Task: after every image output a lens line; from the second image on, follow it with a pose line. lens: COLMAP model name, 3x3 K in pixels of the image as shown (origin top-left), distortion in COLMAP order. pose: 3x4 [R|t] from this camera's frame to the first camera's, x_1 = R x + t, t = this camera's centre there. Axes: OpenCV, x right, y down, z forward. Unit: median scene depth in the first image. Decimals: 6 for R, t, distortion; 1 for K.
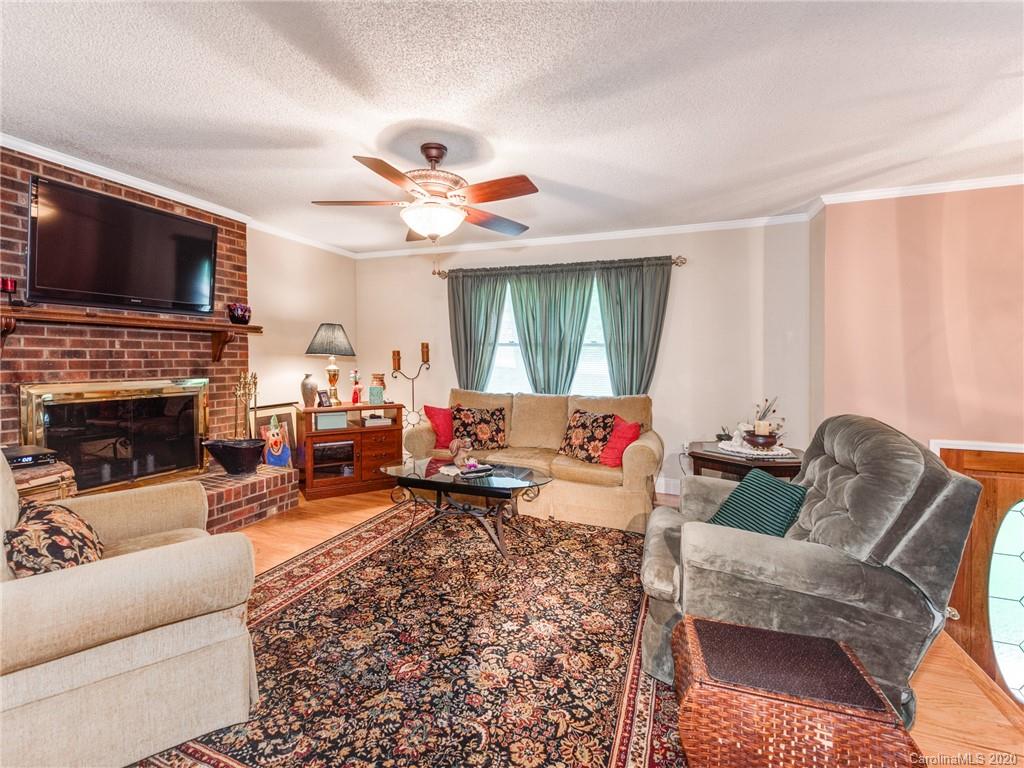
lens RADIAL K [[458.1, 0, 511.5], [0, 458.1, 366.5], [0, 0, 1]] dist [0.014464, -0.001656]
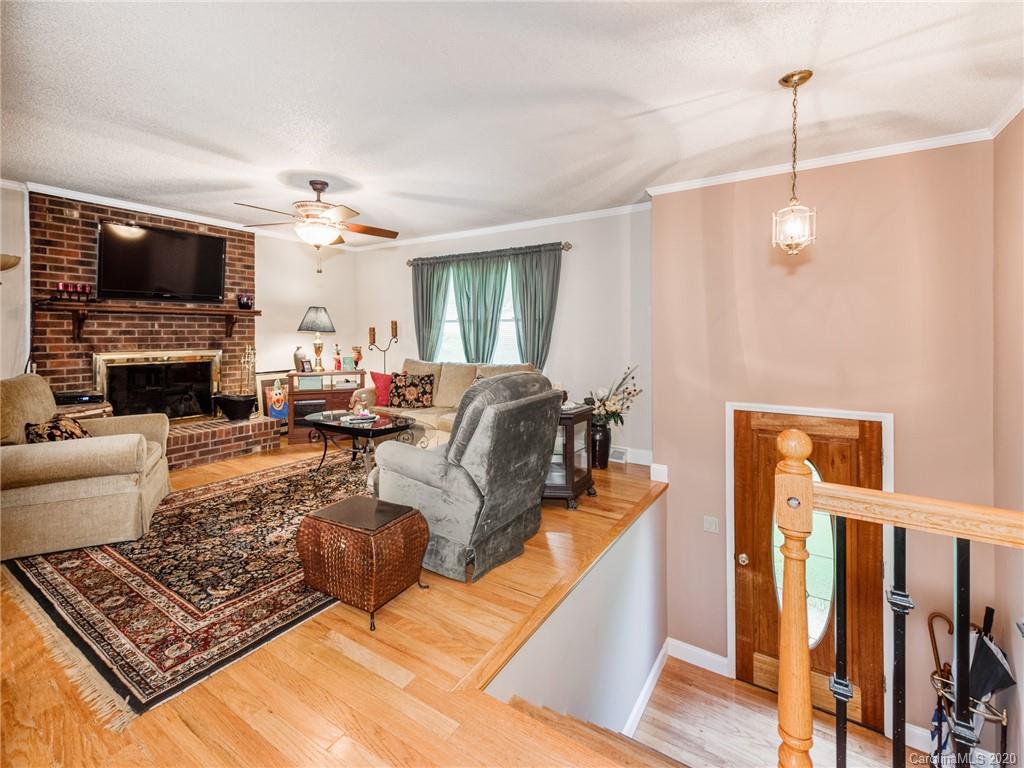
lens RADIAL K [[458.1, 0, 473.3], [0, 458.1, 331.9], [0, 0, 1]] dist [0.014464, -0.001656]
pose [[0.972589, -0.009723, -0.232329, 0.387003], [0.004541, 0.999729, -0.022829, 0.007840], [0.232488, 0.021148, 0.972369, -0.151143]]
